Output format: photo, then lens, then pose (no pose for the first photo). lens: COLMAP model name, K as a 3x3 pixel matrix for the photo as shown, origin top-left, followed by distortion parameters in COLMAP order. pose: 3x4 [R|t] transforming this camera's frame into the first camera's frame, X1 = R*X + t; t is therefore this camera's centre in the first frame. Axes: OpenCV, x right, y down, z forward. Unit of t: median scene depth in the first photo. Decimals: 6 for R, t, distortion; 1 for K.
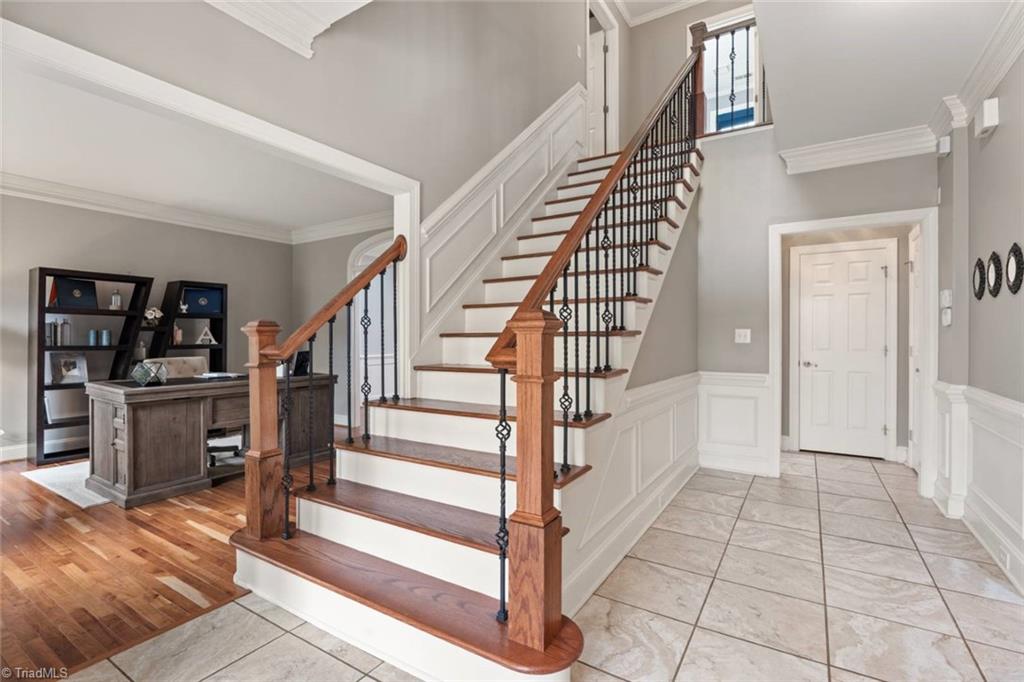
lens RADIAL K [[473.2, 0, 517.0], [0, 473.2, 340.5], [0, 0, 1]] dist [-0.014355, -0.001564]
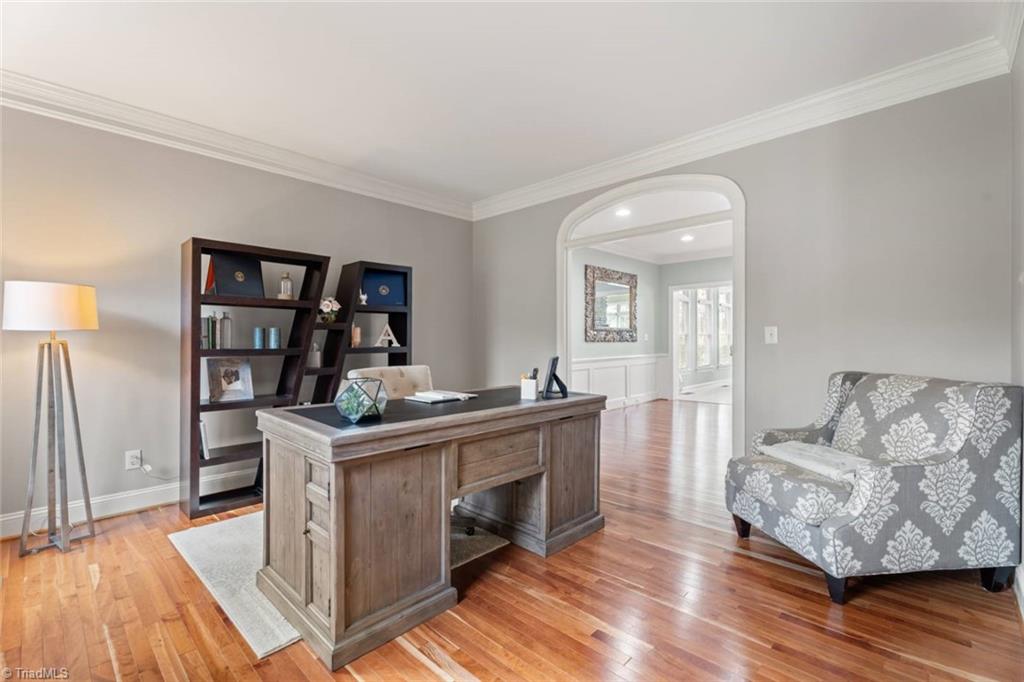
lens RADIAL K [[453.2, 0, 509.4], [0, 453.2, 343.5], [0, 0, 1]] dist [0.003058, 0.000367]
pose [[0.979197, -0.002382, -0.202899, -0.396973], [0.002554, 0.999997, 0.000587, 0.003229], [0.202897, -0.001092, 0.979200, 0.401743]]
